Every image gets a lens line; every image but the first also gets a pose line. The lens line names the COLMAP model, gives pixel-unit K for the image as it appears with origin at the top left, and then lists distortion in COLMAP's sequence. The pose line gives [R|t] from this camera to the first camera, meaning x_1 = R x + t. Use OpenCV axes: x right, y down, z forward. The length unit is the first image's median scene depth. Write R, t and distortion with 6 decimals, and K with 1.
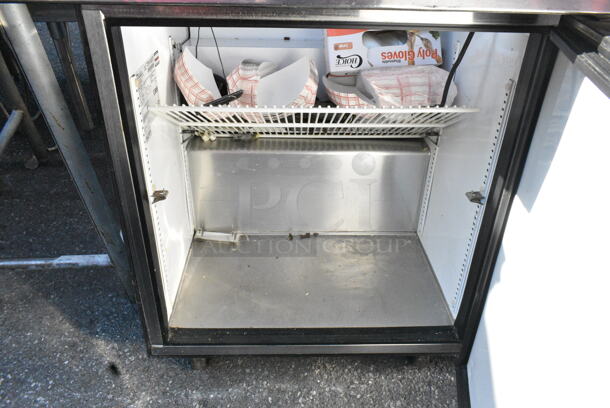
lens RADIAL K [[483.2, 0, 305.0], [0, 483.2, 204.0], [0, 0, 1]] dist [-0.011679, 0.010627]
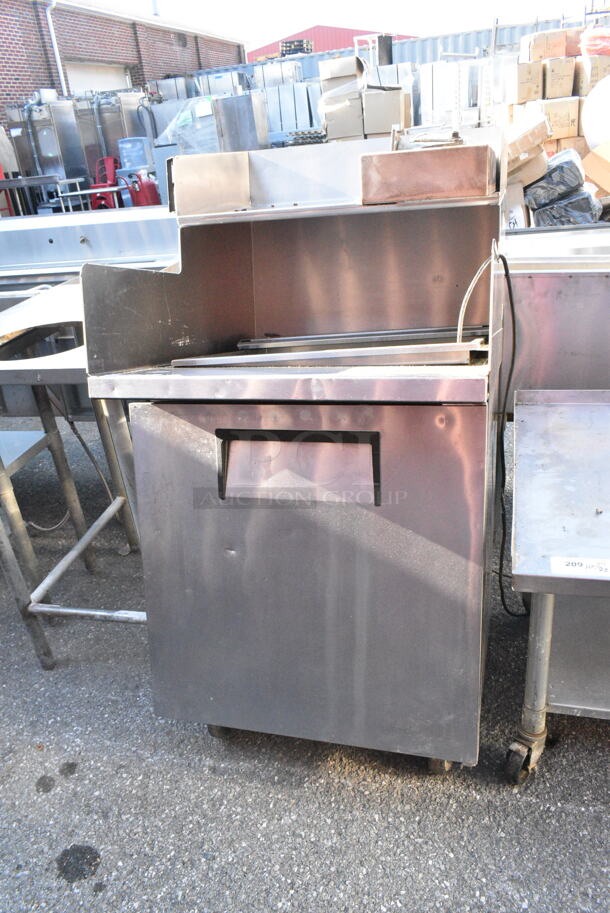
lens RADIAL K [[723.3, 0, 305.0], [0, 723.3, 456.5], [0, 0, 1]] dist [-0.011679, 0.010627]
pose [[0.947138, 0.020815, -0.320151, 0.423388], [-0.126121, 0.941710, -0.311890, 0.231228], [0.294997, 0.335780, 0.894555, -0.496273]]
